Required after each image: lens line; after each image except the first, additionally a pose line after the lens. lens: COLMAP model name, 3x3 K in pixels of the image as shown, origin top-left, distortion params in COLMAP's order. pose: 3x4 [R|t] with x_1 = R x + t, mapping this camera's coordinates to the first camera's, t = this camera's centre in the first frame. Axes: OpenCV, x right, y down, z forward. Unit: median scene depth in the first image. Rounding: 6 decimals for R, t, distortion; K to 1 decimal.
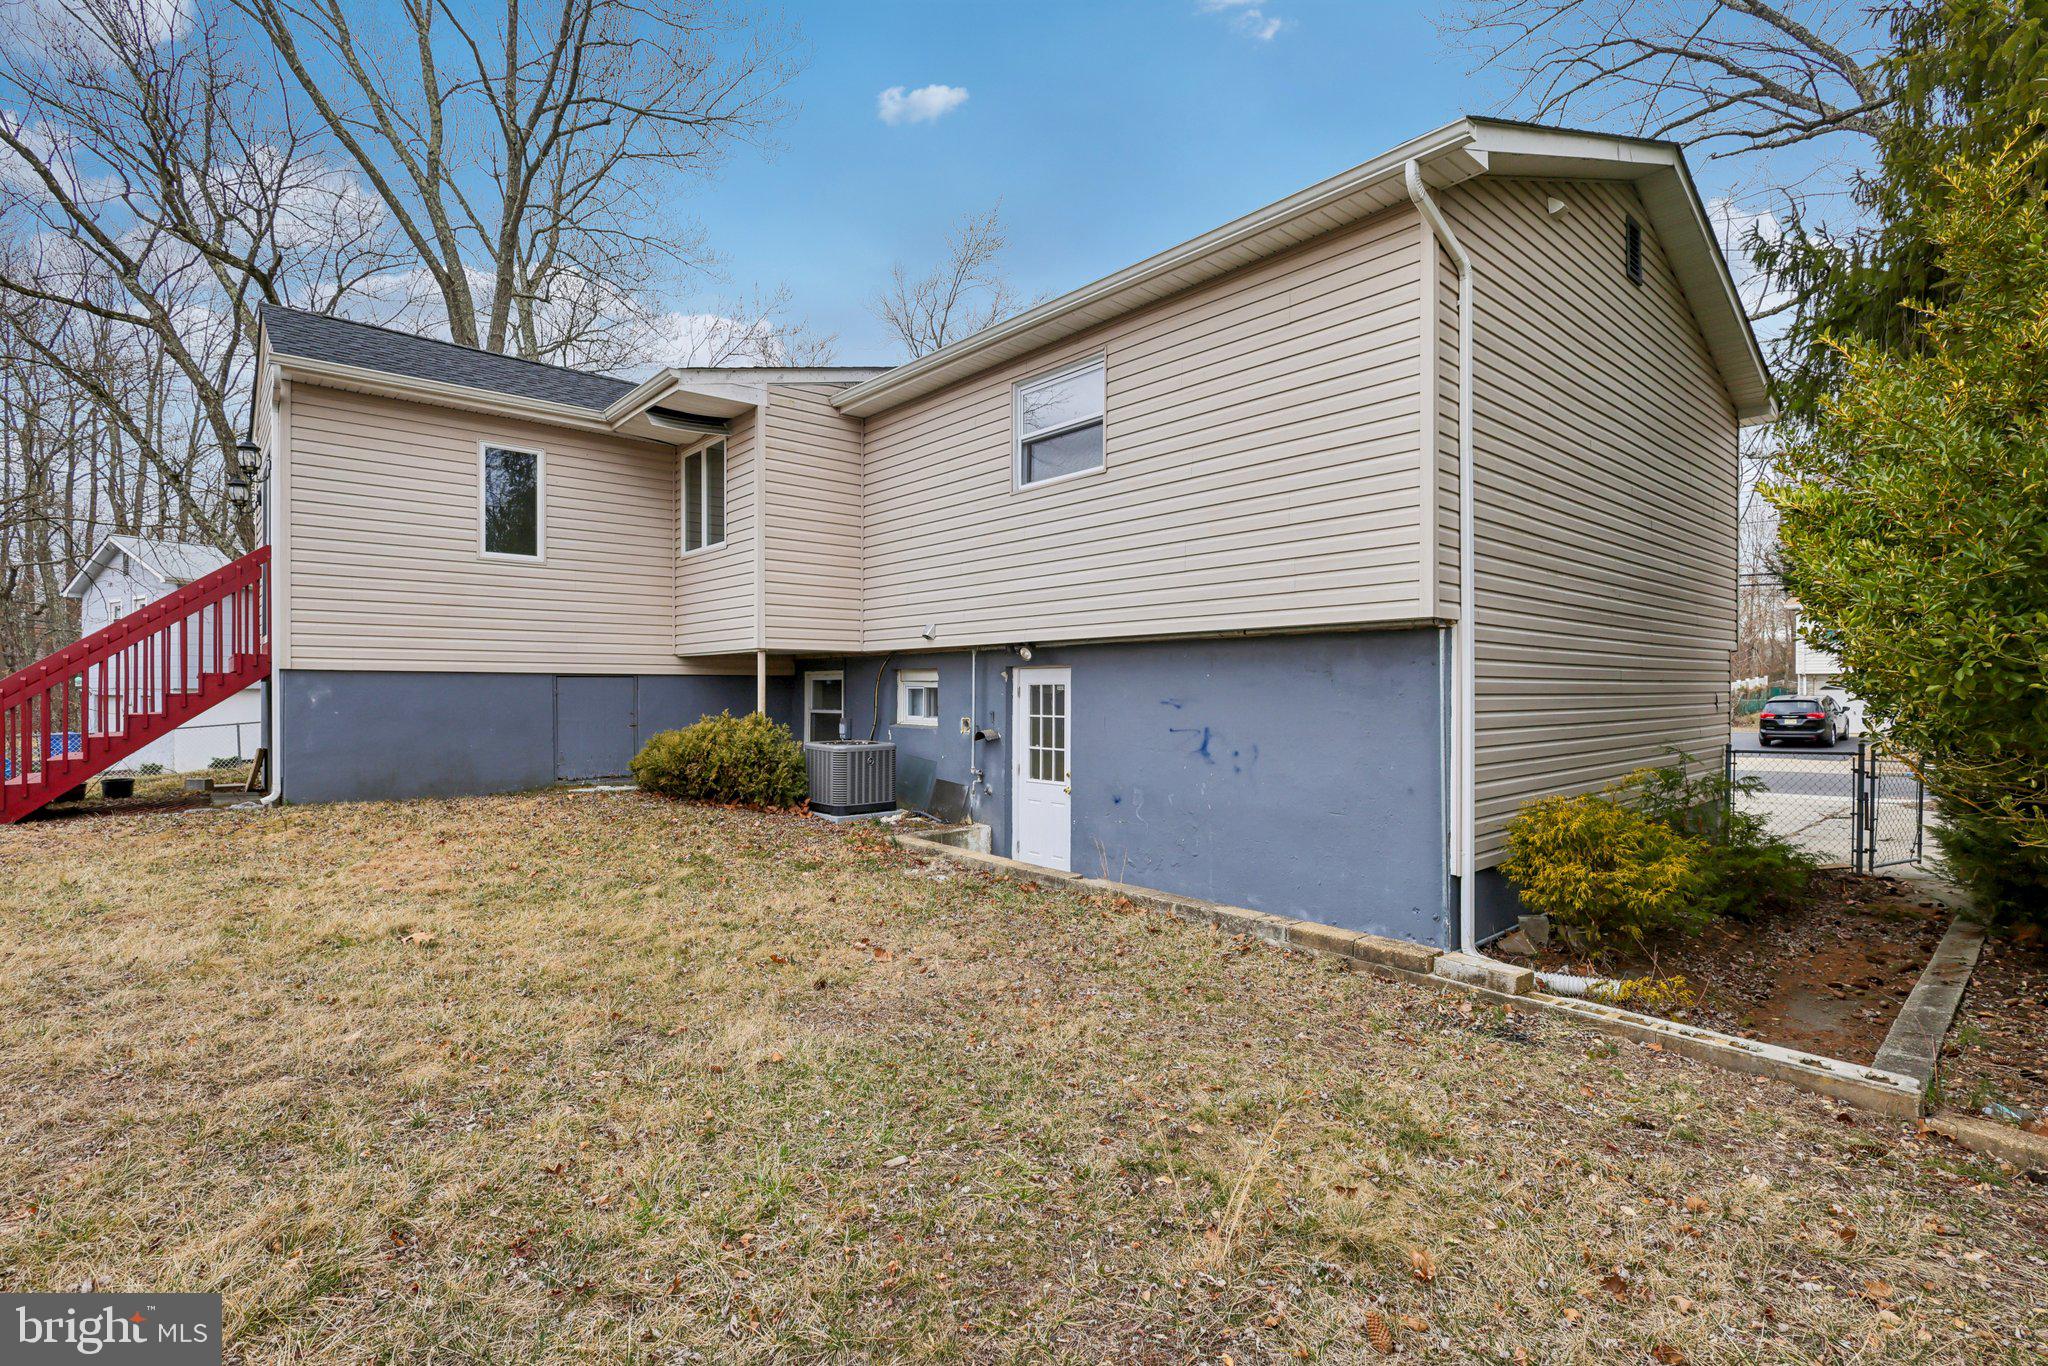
lens RADIAL K [[945.2, 0, 1024.0], [0, 945.2, 683.0], [0, 0, 1]] dist [-0.000640, 0.000115]
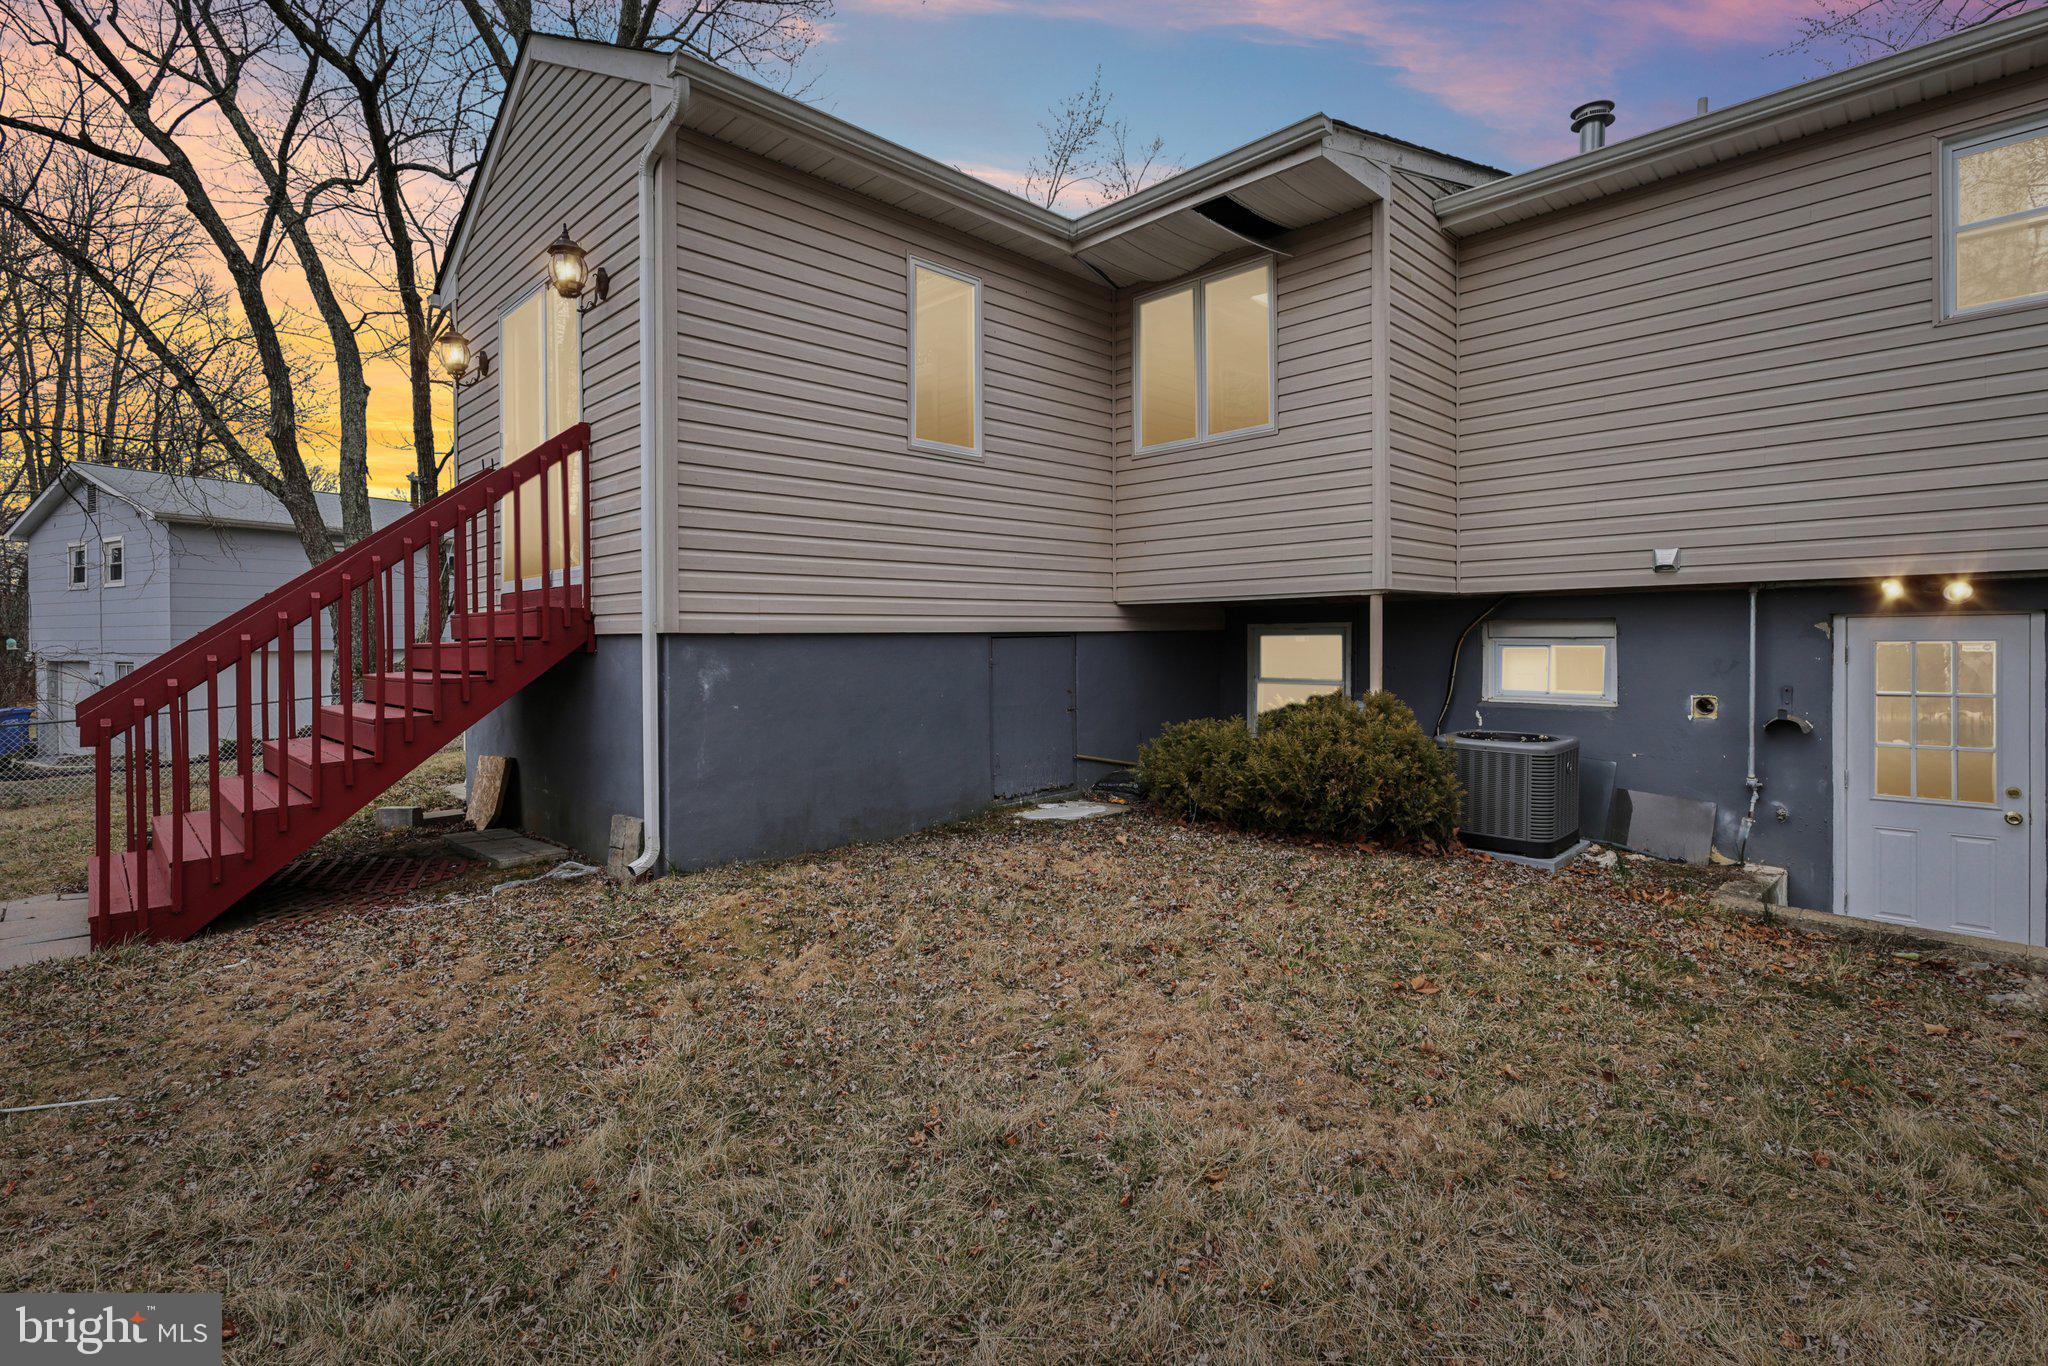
lens RADIAL K [[959.5, 0, 1028.8], [0, 959.5, 625.9], [0, 0, 1]] dist [-0.000559, -0.001004]
pose [[0.998126, -0.008554, 0.060591, -0.522916], [0.009107, 0.999919, -0.008860, -0.008399], [-0.060511, 0.009395, 0.998123, 0.363400]]
